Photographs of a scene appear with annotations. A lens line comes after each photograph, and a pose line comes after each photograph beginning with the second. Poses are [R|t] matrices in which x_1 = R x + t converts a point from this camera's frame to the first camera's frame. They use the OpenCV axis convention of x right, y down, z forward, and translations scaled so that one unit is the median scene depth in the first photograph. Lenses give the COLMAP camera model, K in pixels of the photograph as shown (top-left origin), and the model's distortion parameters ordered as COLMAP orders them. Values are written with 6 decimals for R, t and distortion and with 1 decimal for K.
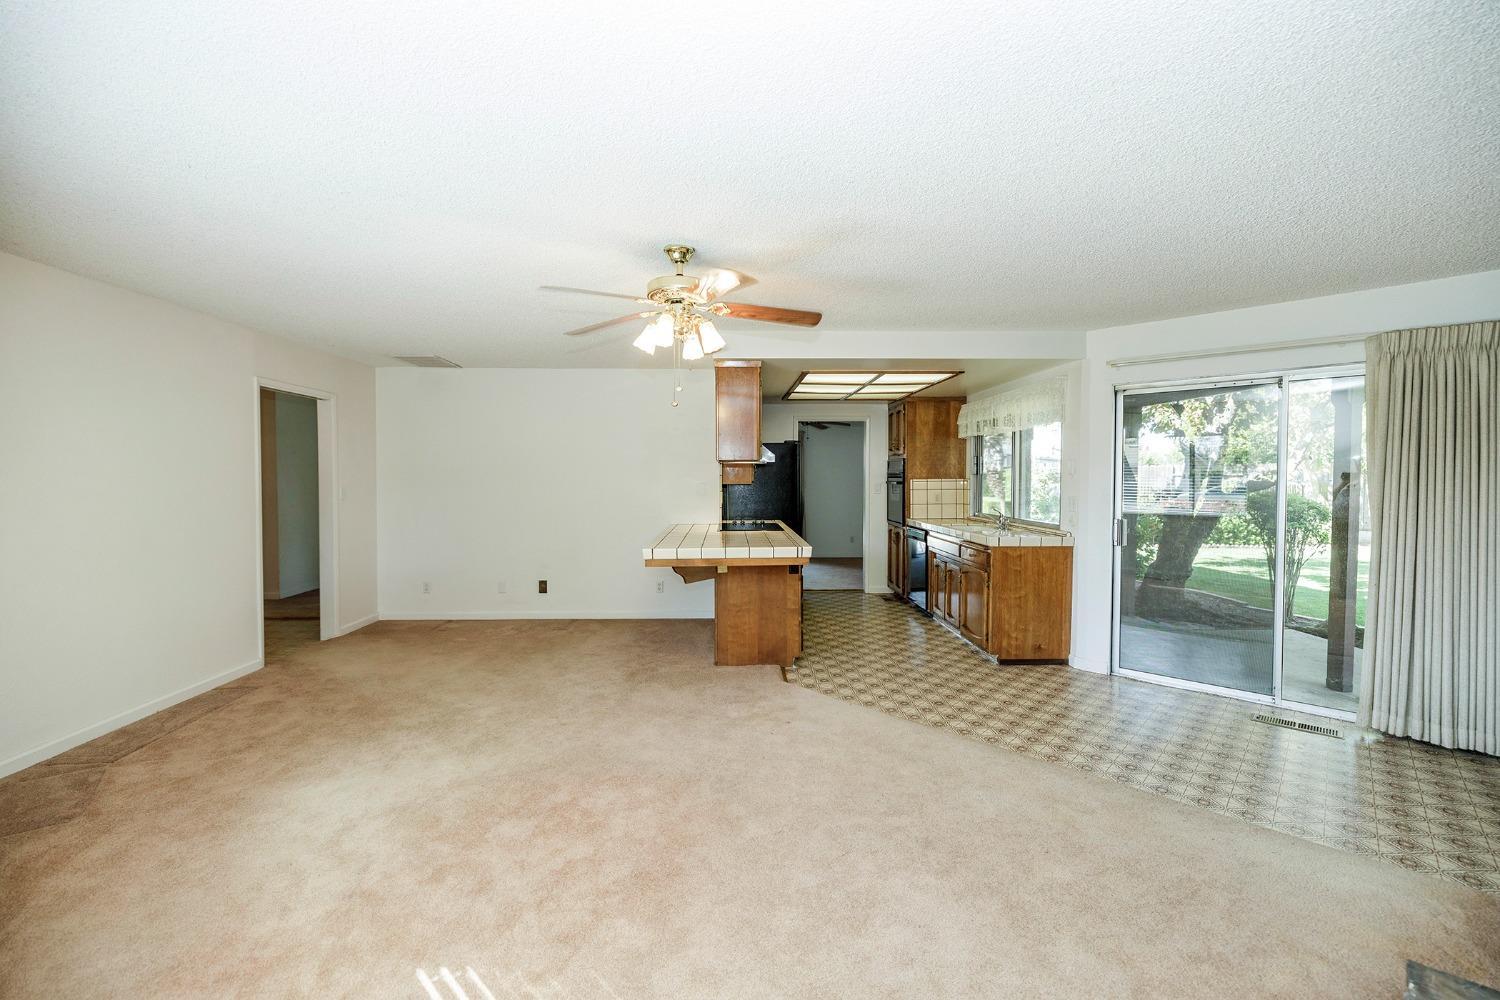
lens RADIAL K [[624.8, 0, 743.5], [0, 624.8, 492.6], [0, 0, 1]] dist [0.000782, -0.000279]
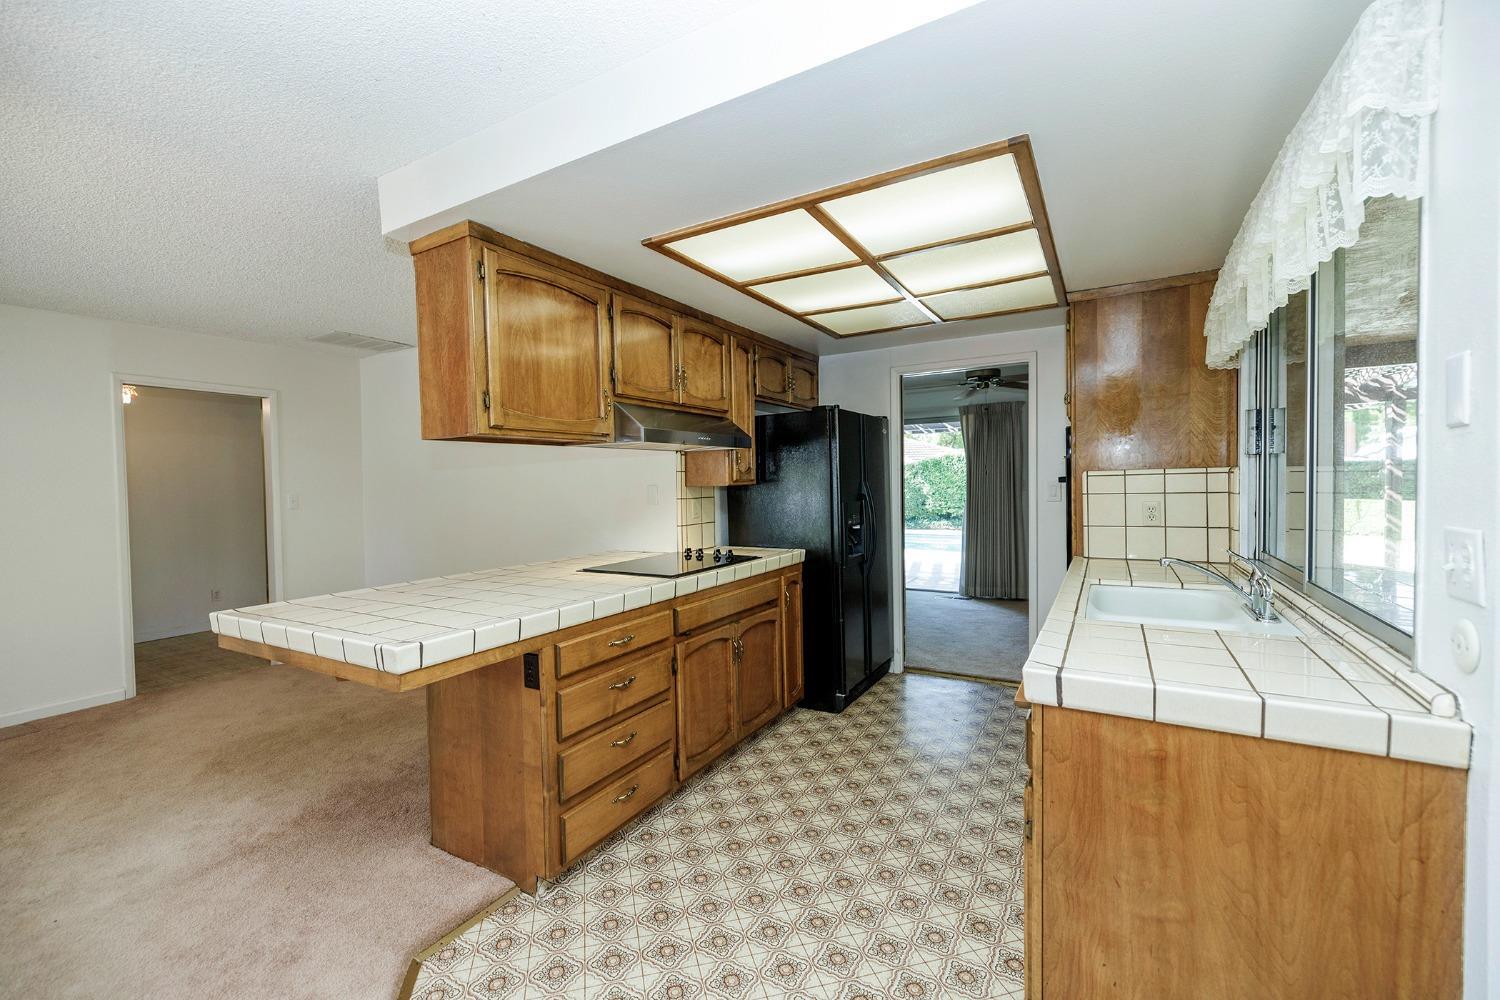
lens RADIAL K [[624.8, 0, 743.5], [0, 624.8, 492.6], [0, 0, 1]] dist [0.000782, -0.000279]
pose [[0.847660, -0.002880, -0.530532, 0.352113], [0.001224, 0.999993, -0.003474, -0.004943], [0.530539, 0.002295, 0.847658, 0.561557]]
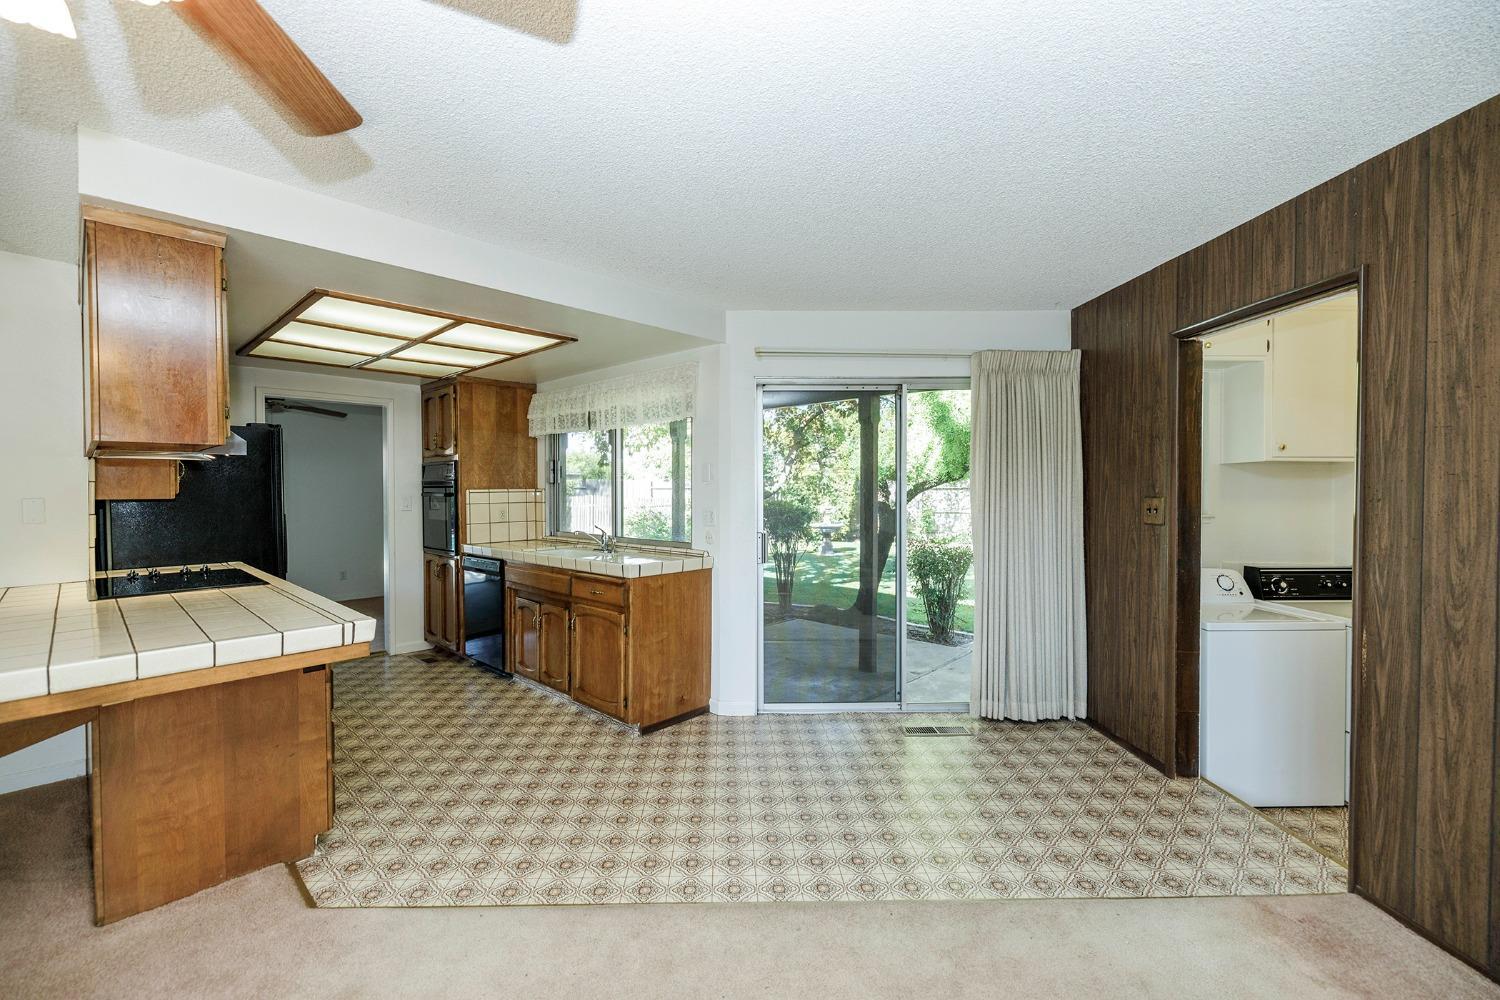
lens RADIAL K [[622.4, 0, 732.6], [0, 622.4, 499.2], [0, 0, 1]] dist [0.003304, -0.000037]
pose [[0.706797, -0.012487, 0.707306, -0.029218], [0.021164, 0.999770, -0.003498, -0.001441], [-0.707099, 0.017442, 0.706899, 0.316202]]
